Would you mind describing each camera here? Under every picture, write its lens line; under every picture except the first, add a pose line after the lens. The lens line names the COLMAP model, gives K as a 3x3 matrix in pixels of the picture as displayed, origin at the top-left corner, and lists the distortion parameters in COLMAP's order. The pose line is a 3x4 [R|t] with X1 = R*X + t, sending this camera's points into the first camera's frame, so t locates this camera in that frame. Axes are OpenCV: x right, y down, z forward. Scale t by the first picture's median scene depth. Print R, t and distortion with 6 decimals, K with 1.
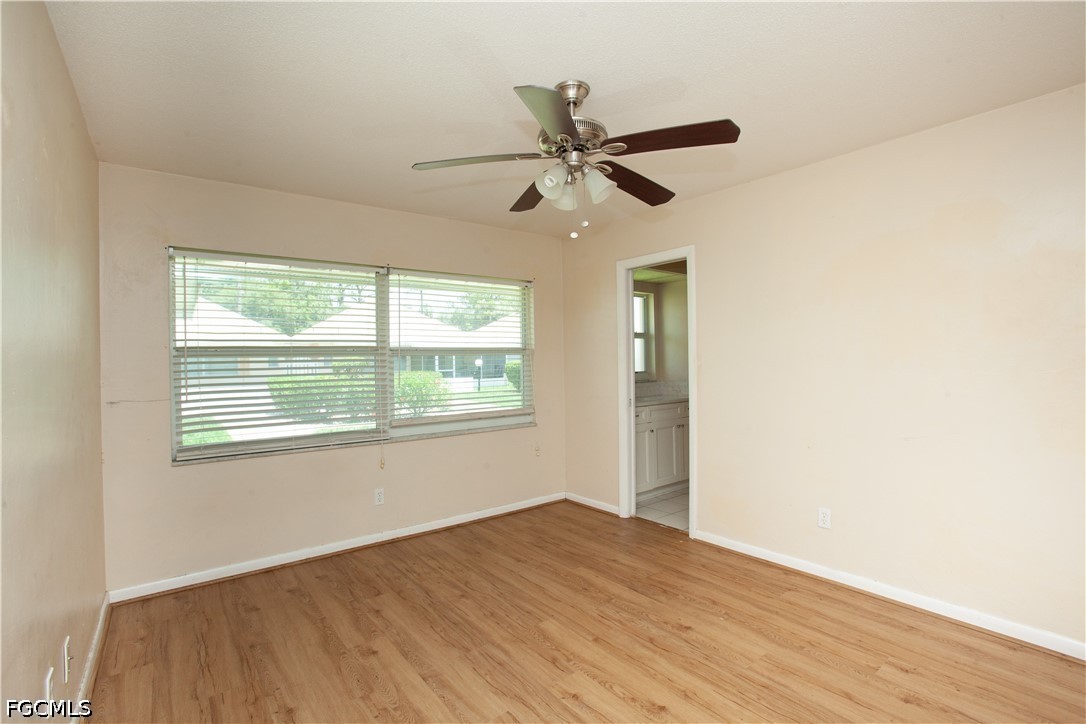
lens RADIAL K [[495.5, 0, 535.2], [0, 495.5, 360.1], [0, 0, 1]] dist [-0.076216, 0.029119]
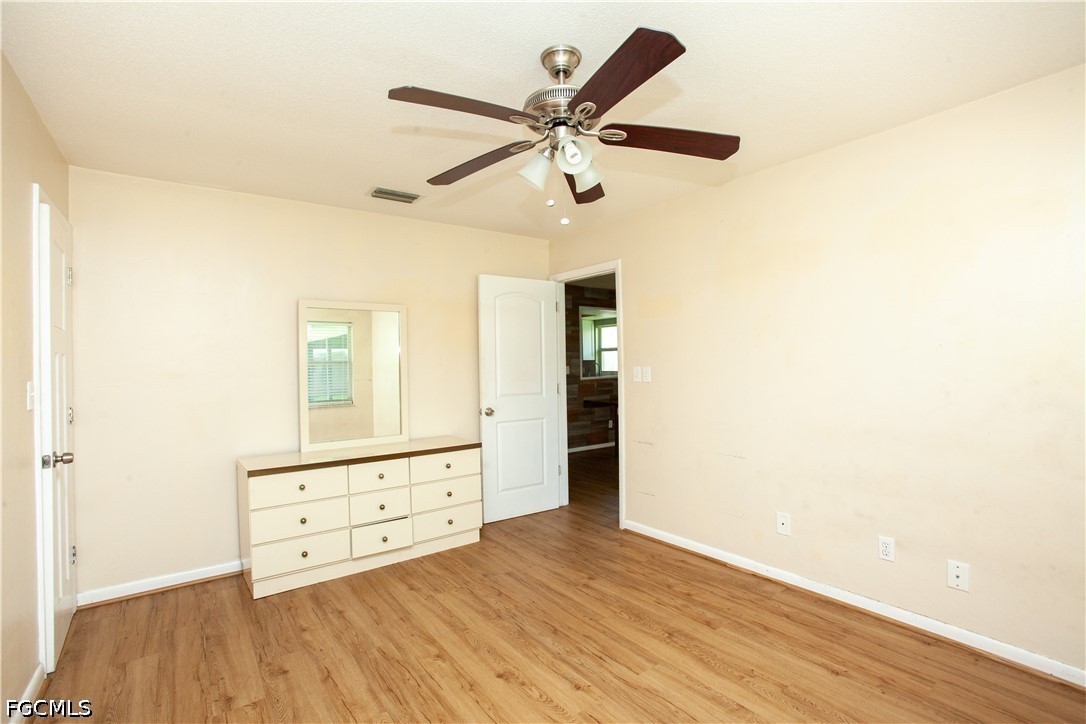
lens RADIAL K [[495.5, 0, 535.2], [0, 495.5, 360.1], [0, 0, 1]] dist [-0.076216, 0.029119]
pose [[-0.999330, 0.032536, 0.016757, 0.098001], [0.032479, 0.999466, -0.003640, -0.002153], [-0.016866, -0.003094, -0.999853, 1.474465]]
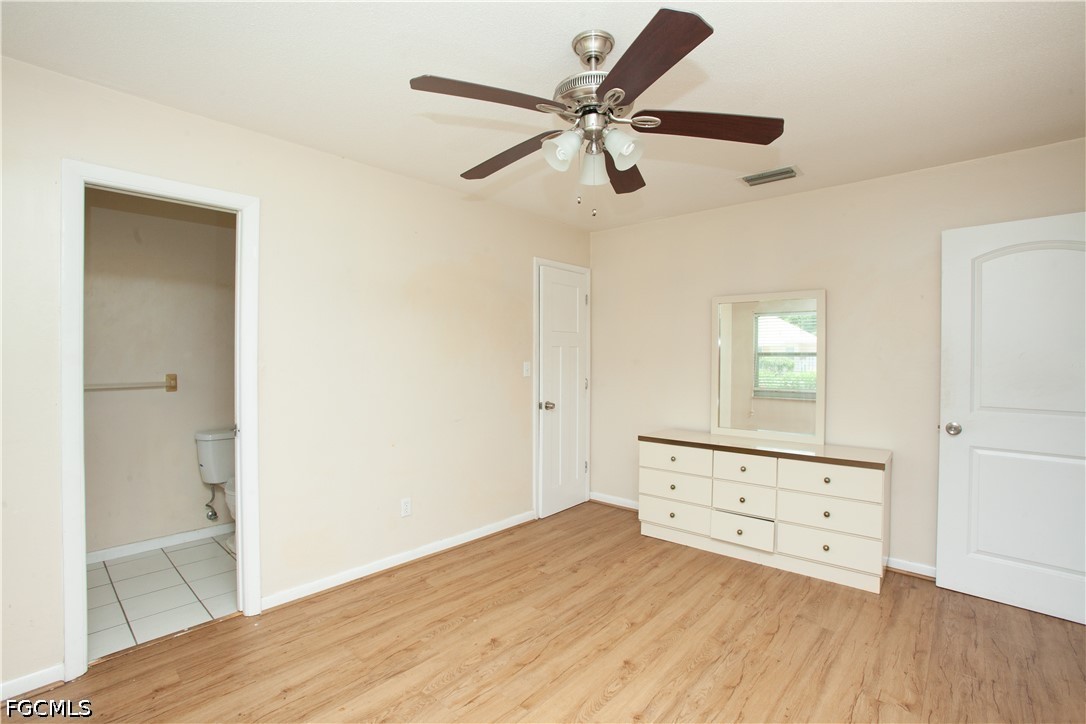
lens RADIAL K [[495.5, 0, 535.2], [0, 495.5, 360.1], [0, 0, 1]] dist [-0.076216, 0.029119]
pose [[-0.173382, 0.009391, 0.984810, -0.581635], [0.002651, 0.999955, -0.009069, 0.009823], [-0.984851, 0.001039, -0.173399, 0.981492]]
